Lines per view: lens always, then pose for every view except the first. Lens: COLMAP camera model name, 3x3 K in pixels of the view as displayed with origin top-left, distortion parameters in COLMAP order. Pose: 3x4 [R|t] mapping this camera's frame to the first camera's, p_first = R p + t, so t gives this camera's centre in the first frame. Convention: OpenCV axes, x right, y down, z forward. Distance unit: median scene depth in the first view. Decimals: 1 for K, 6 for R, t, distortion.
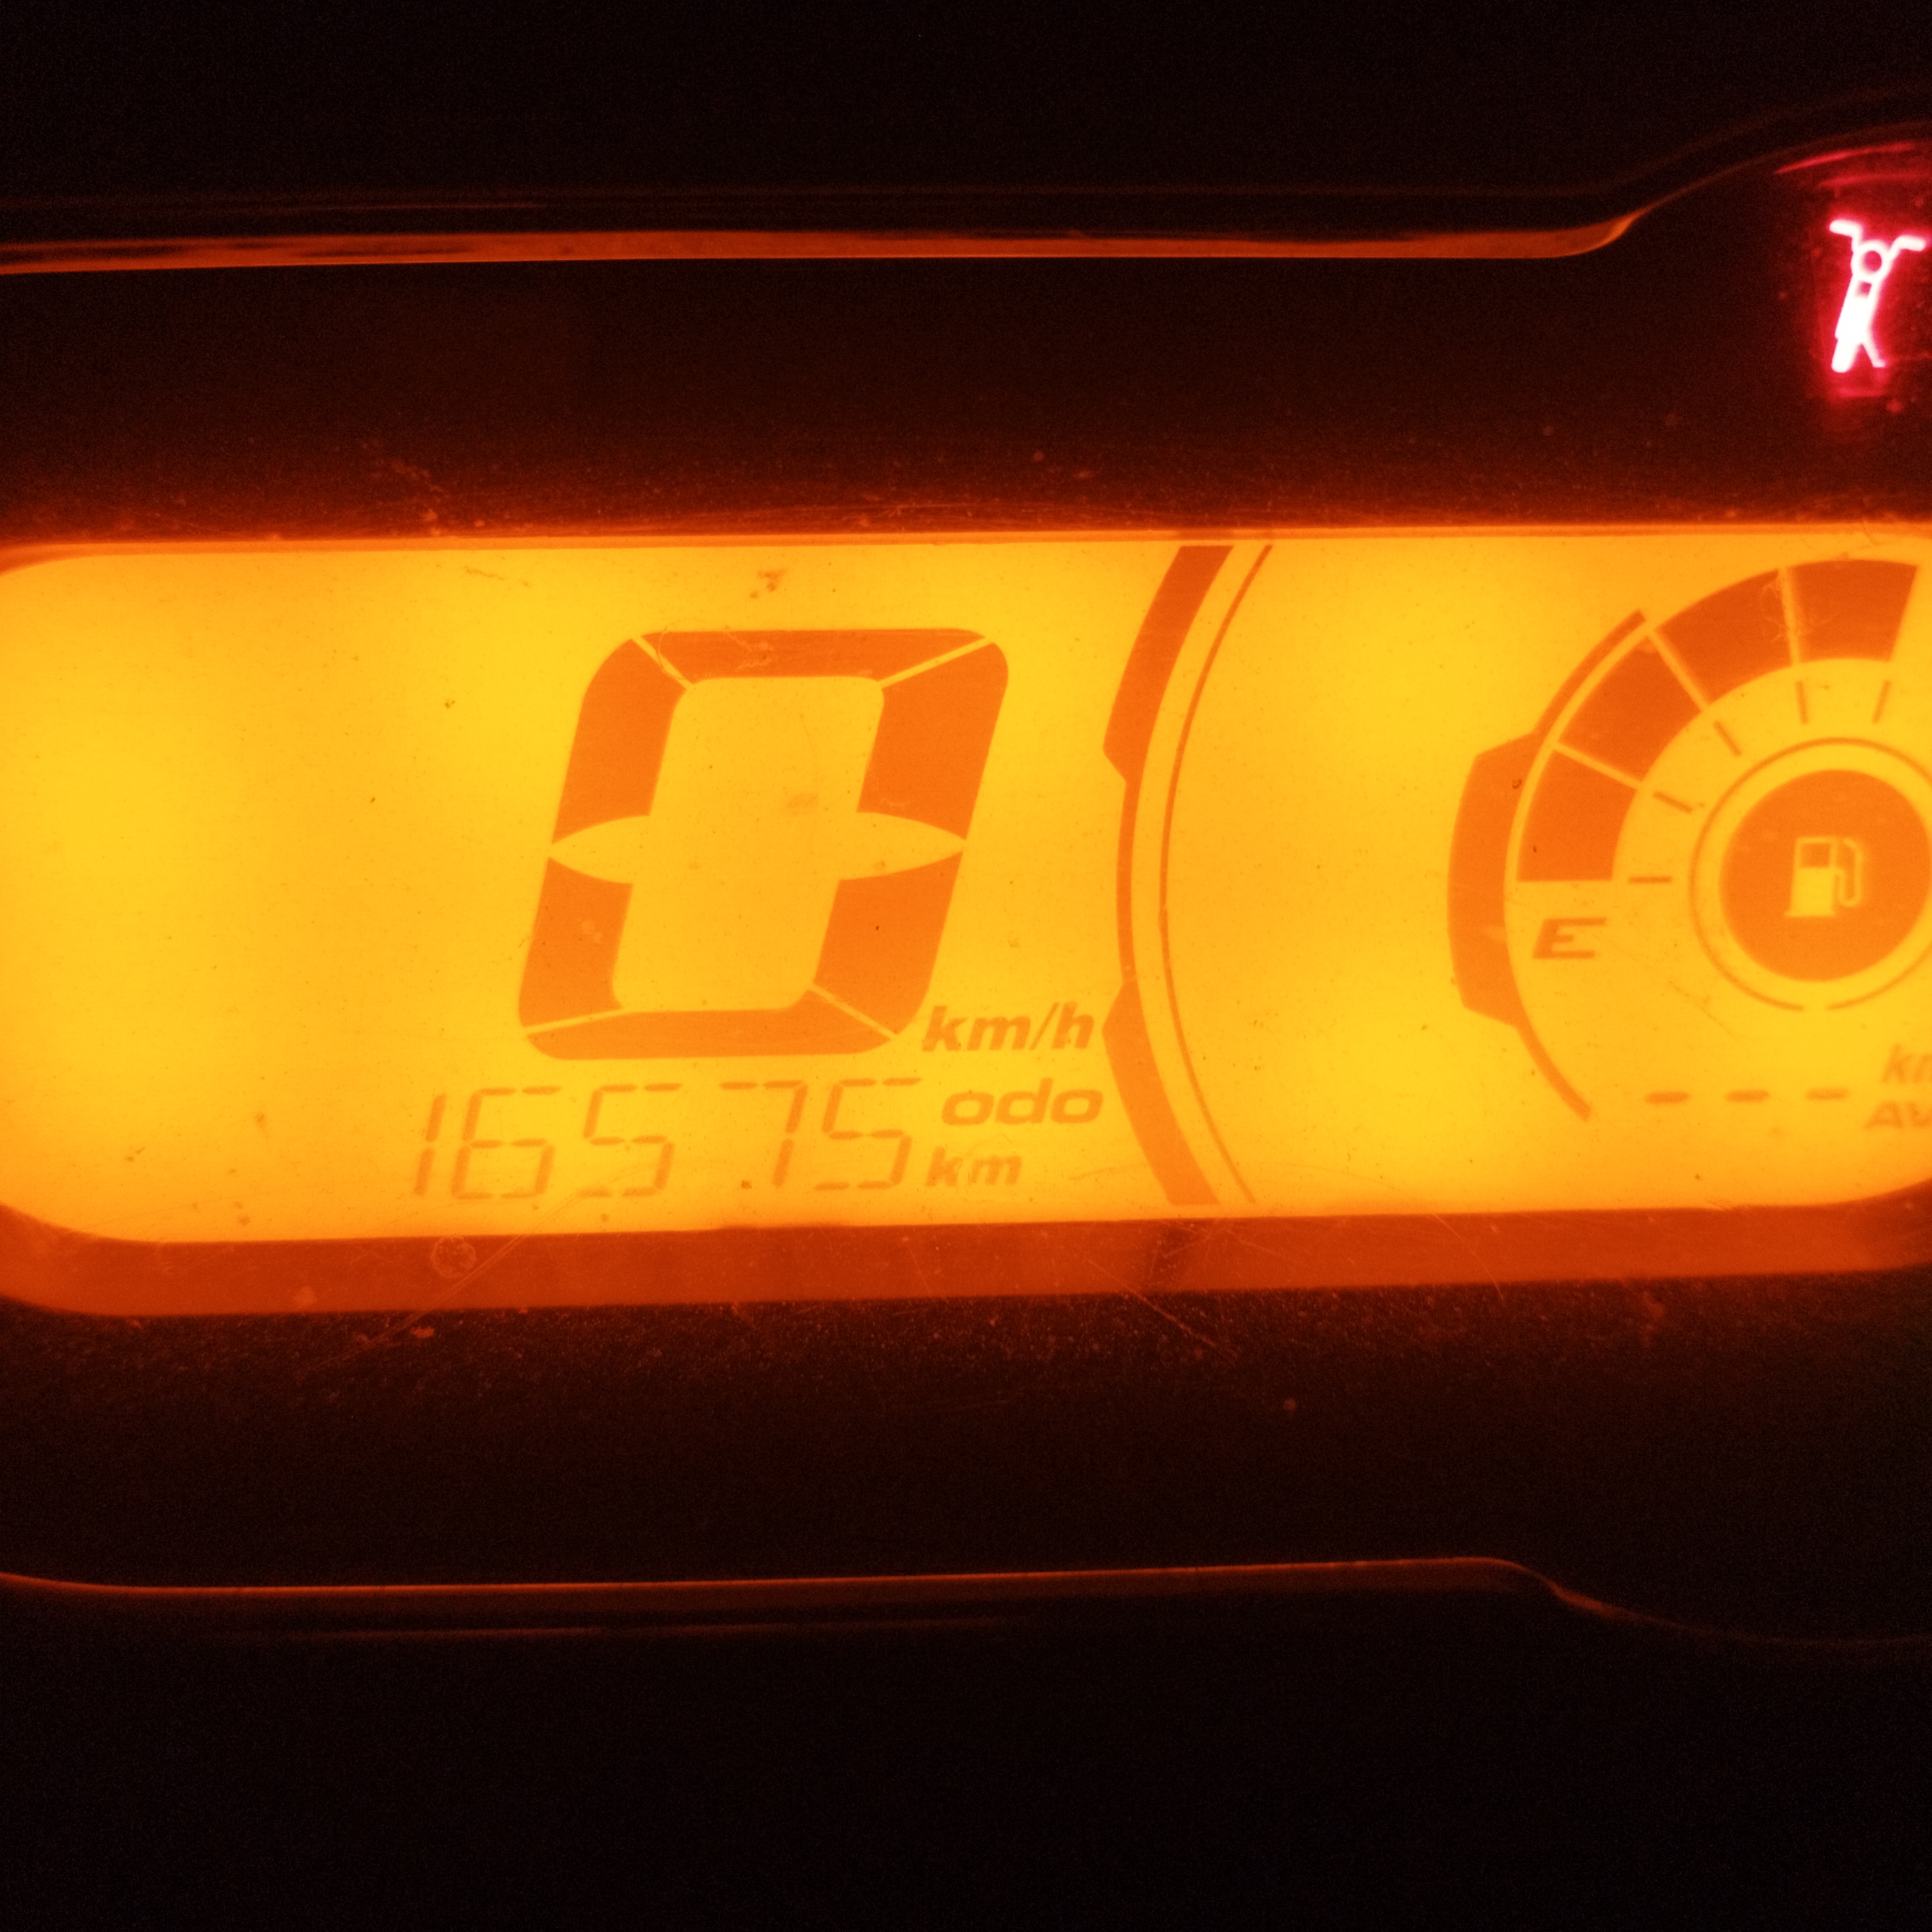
lens RADIAL K [[2255.2, 0, 959.5], [0, 2255.2, 991.1], [0, 0, 1]] dist [0.077934, -0.029264]
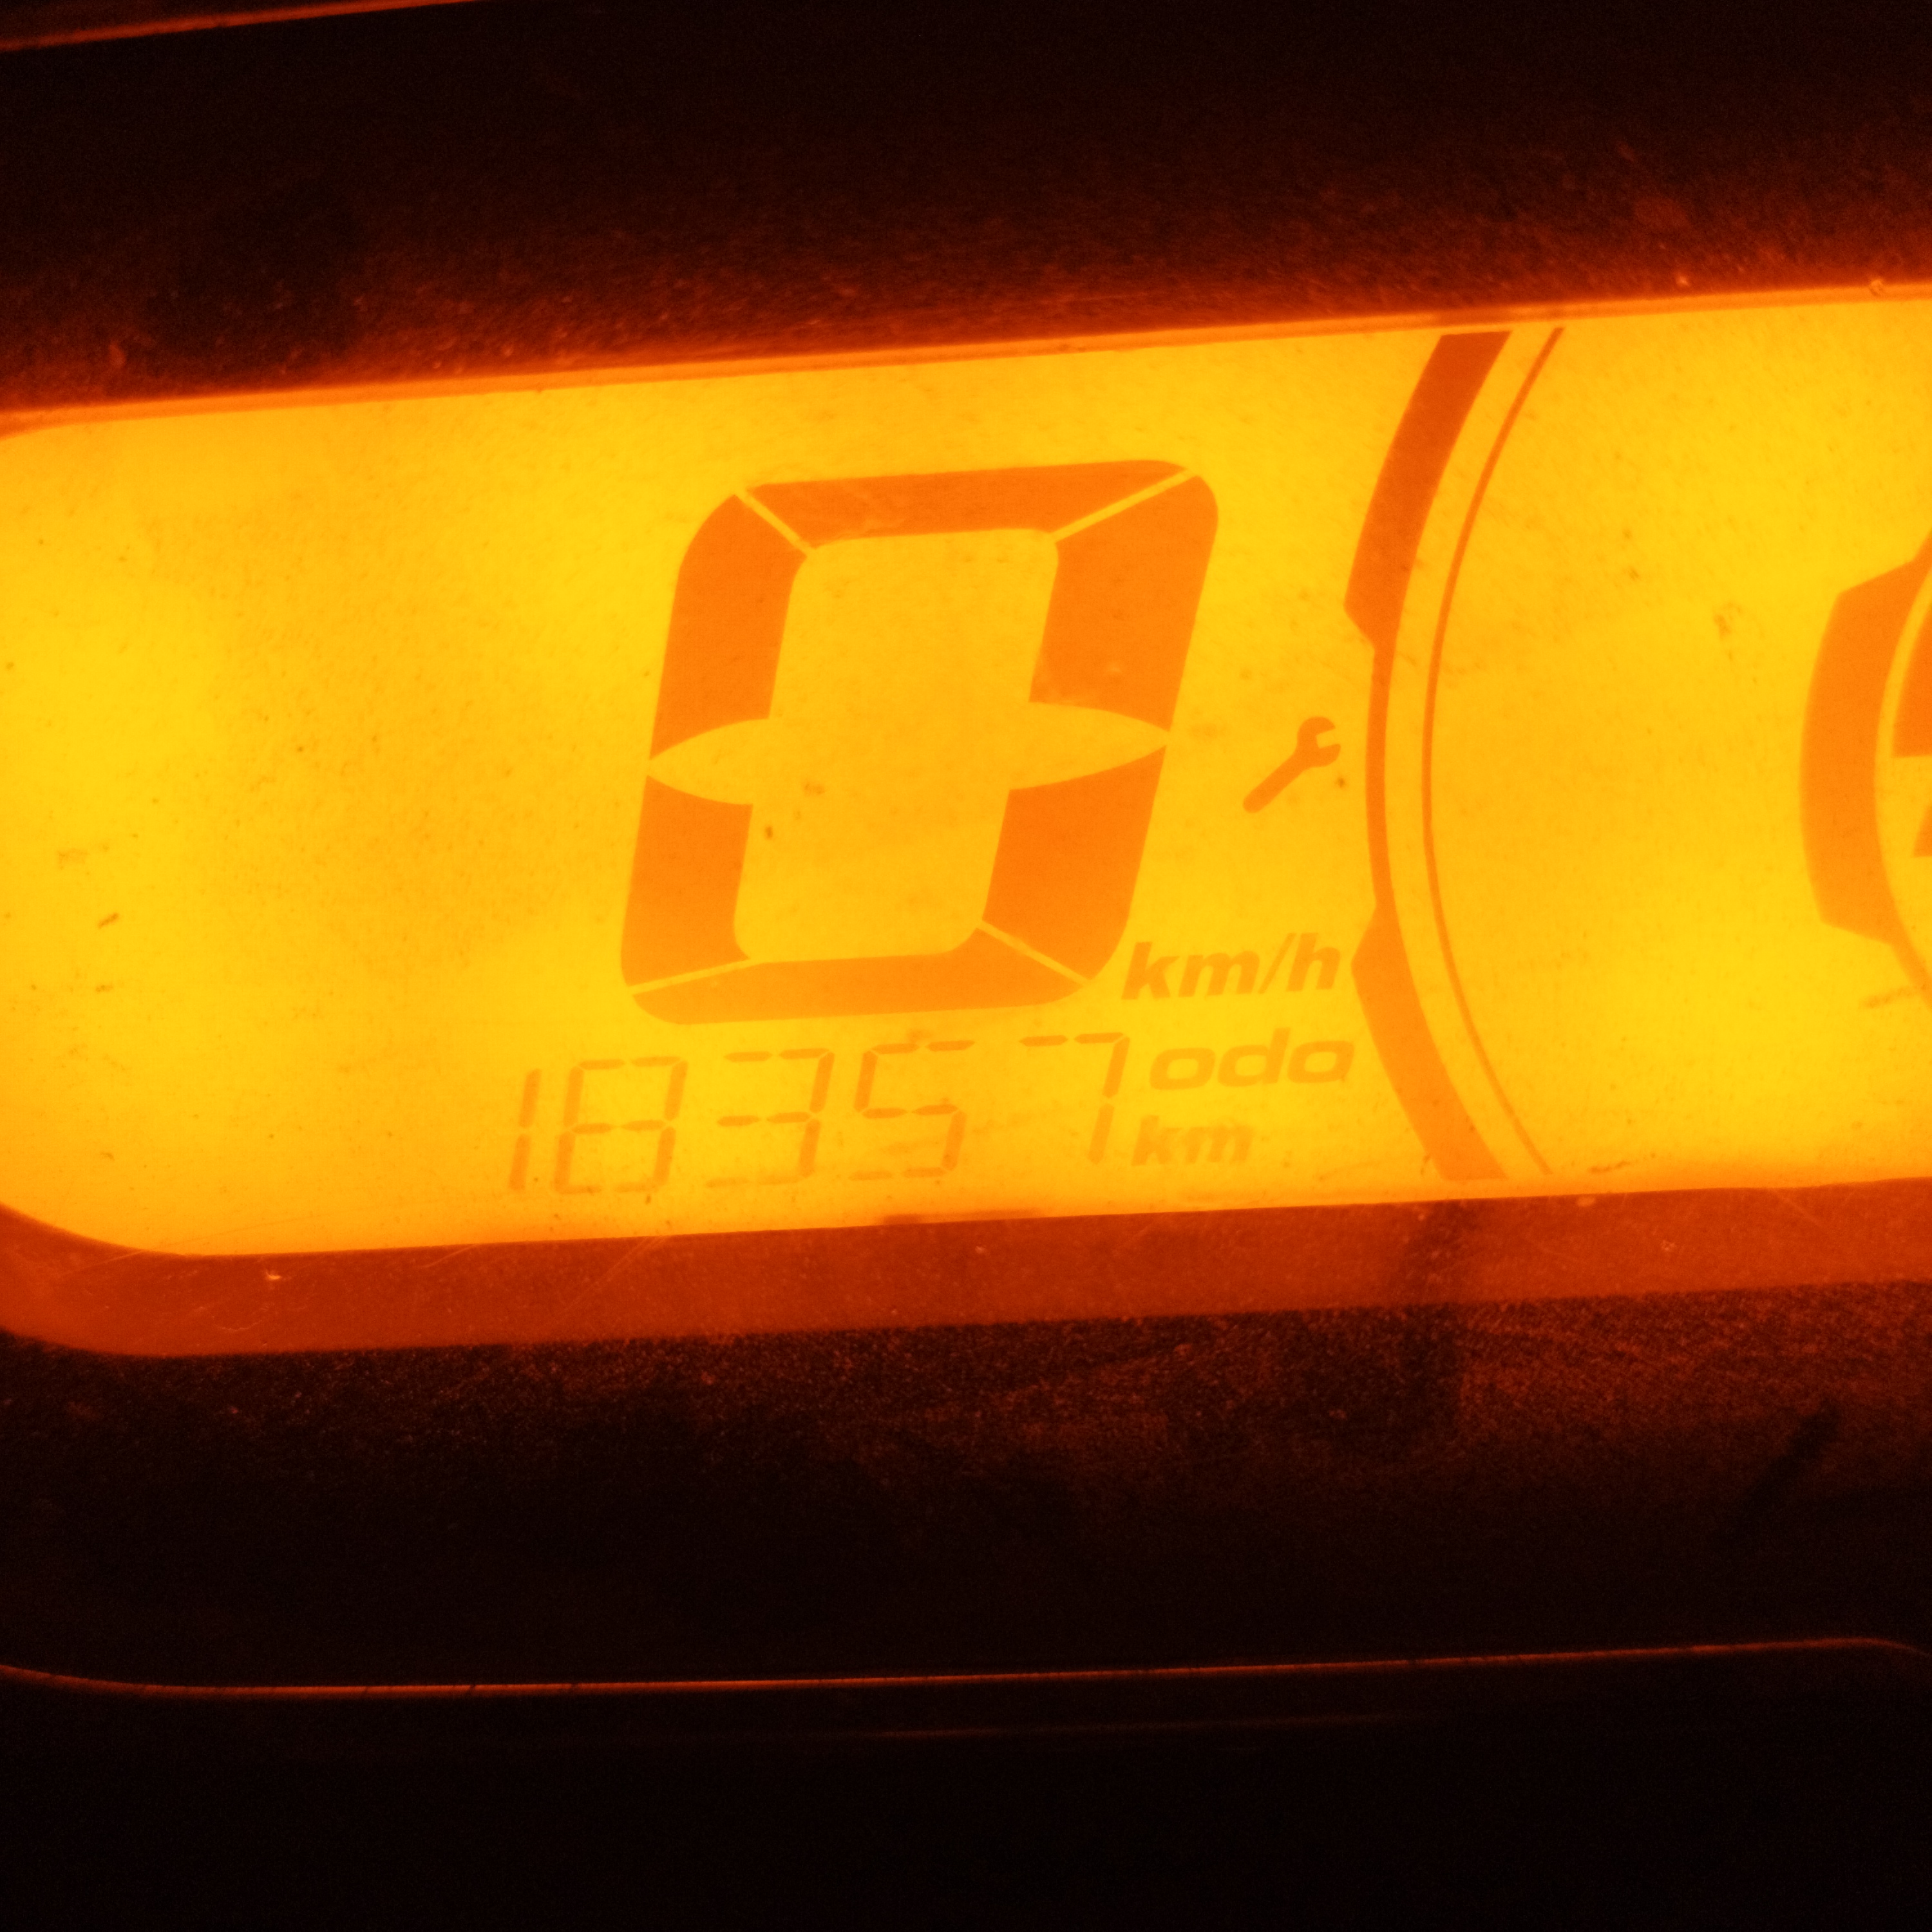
lens RADIAL K [[2165.1, 0, 1001.0], [0, 2165.1, 941.6], [0, 0, 1]] dist [0.074118, -0.224625]
pose [[0.995611, -0.030868, -0.088346, 0.008866], [0.035481, 0.998061, 0.051136, -0.034408], [0.086597, -0.054046, 0.994776, 0.236792]]
